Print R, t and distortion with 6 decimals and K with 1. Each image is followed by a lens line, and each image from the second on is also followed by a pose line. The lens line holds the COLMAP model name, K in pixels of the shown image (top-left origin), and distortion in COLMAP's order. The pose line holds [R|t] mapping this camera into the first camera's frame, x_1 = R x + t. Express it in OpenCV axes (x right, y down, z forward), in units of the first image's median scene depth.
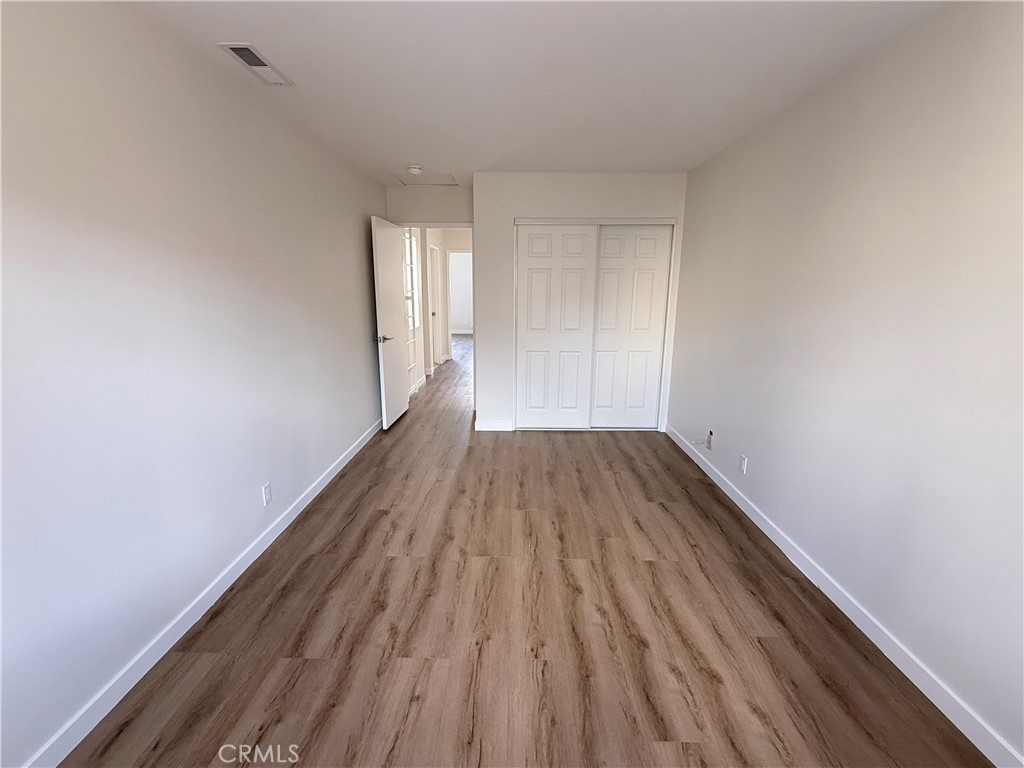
lens RADIAL K [[458.0, 0, 508.9], [0, 458.0, 382.6], [0, 0, 1]] dist [-0.000340, 0.000351]
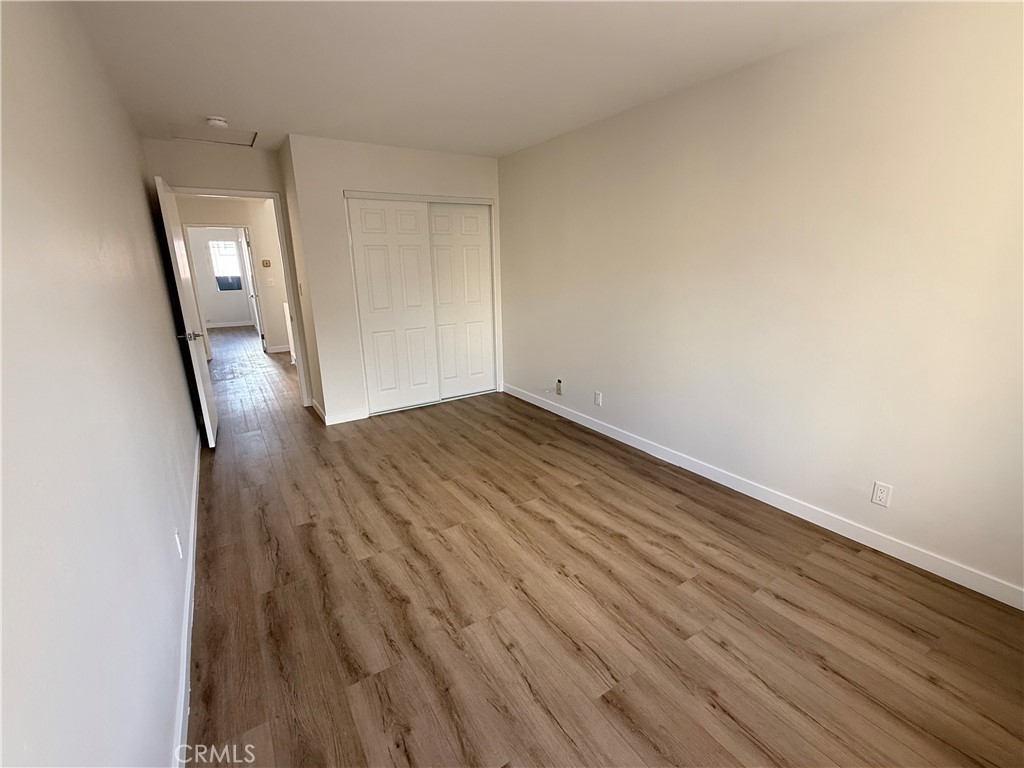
lens RADIAL K [[458.0, 0, 514.1], [0, 458.0, 383.3], [0, 0, 1]] dist [-0.000340, 0.000351]
pose [[0.830434, -0.162828, 0.532792, -0.452449], [0.138850, 0.986649, 0.085115, -0.007640], [-0.539538, 0.003296, 0.841955, 0.057938]]
